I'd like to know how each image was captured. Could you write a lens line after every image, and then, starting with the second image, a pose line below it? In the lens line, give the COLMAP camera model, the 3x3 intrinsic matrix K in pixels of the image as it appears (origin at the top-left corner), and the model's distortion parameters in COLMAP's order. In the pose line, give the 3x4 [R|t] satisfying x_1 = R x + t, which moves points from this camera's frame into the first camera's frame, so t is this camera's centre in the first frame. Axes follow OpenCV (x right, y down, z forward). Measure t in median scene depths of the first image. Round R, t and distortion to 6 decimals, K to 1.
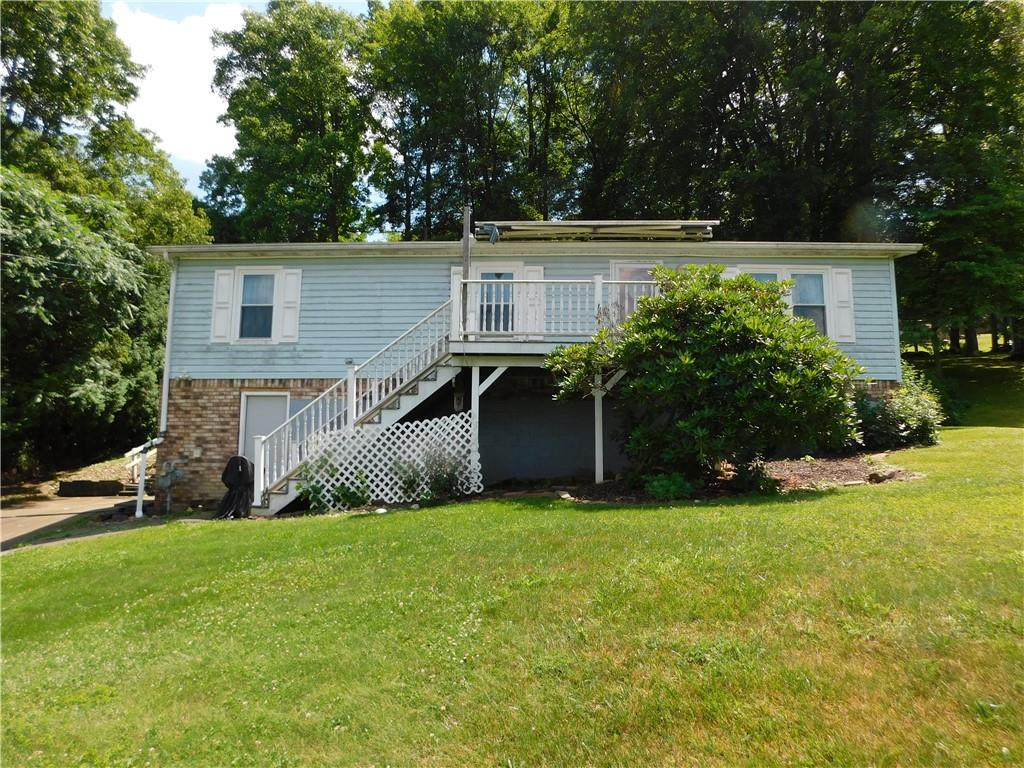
lens RADIAL K [[687.6, 0, 512.0], [0, 687.6, 384.0], [0, 0, 1]] dist [-0.067474, 0.066011]
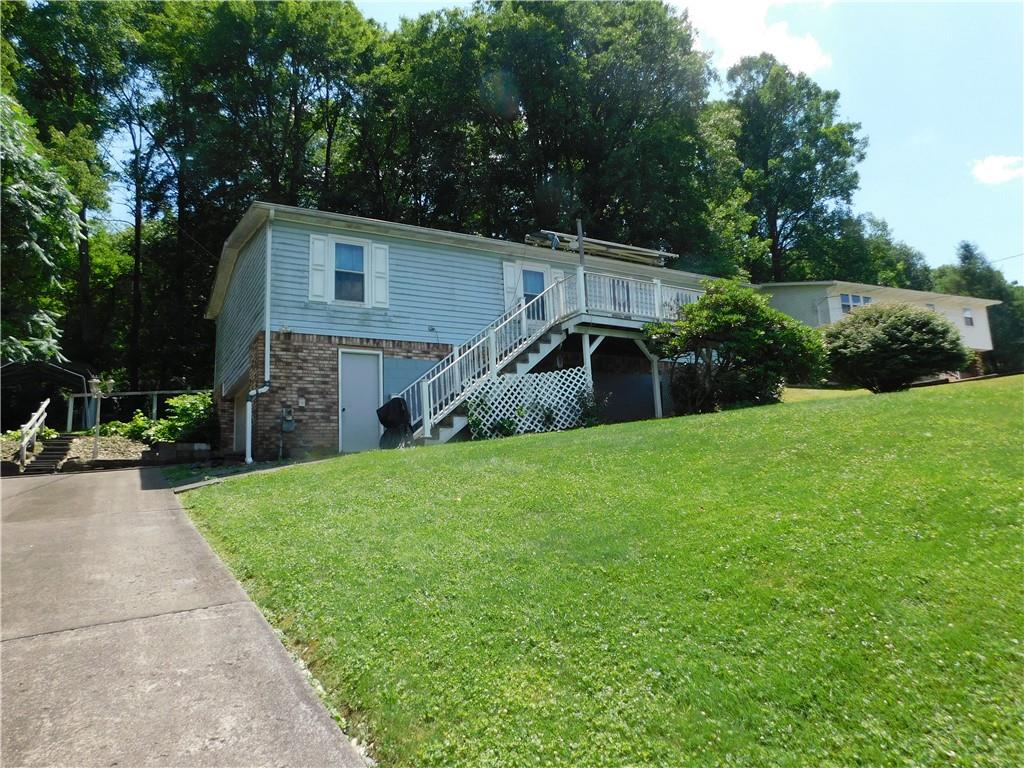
lens RADIAL K [[687.6, 0, 512.0], [0, 687.6, 384.0], [0, 0, 1]] dist [-0.067474, 0.066011]
pose [[0.851889, 0.042749, 0.521975, -0.732338], [-0.014447, 0.998202, -0.058173, 0.128626], [-0.523523, 0.042016, 0.850975, -0.072893]]
